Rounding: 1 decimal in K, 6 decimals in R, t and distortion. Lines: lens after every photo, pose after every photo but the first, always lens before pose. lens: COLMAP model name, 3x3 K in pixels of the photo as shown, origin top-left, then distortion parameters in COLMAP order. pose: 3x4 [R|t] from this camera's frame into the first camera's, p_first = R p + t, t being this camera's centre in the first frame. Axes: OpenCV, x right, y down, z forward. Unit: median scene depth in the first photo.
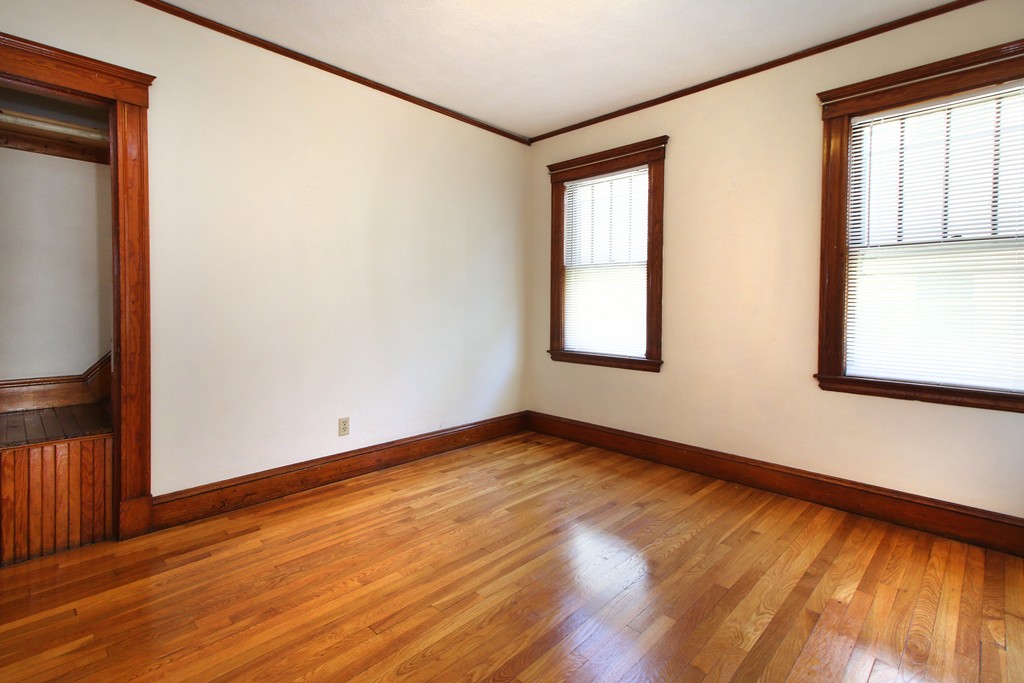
lens RADIAL K [[480.0, 0, 506.1], [0, 480.0, 321.5], [0, 0, 1]] dist [0.000770, 0.000130]
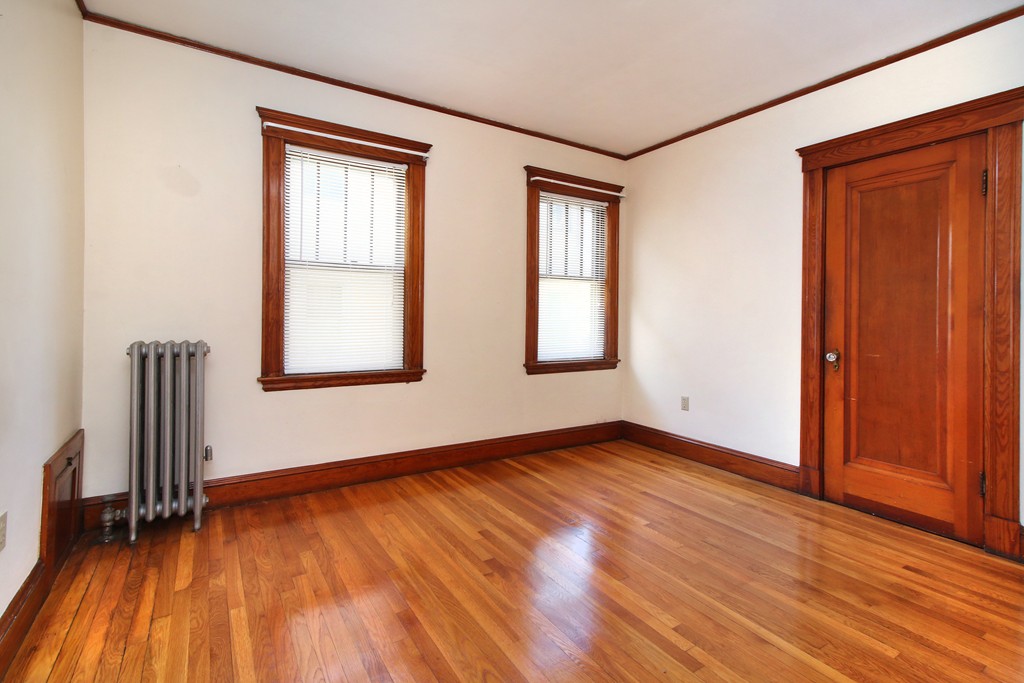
lens RADIAL K [[480.0, 0, 506.1], [0, 480.0, 321.5], [0, 0, 1]] dist [0.000770, 0.000130]
pose [[0.227493, -0.012074, 0.973705, -0.734600], [0.021579, 0.999740, 0.007355, -0.026358], [-0.973541, 0.019339, 0.227694, 0.733167]]
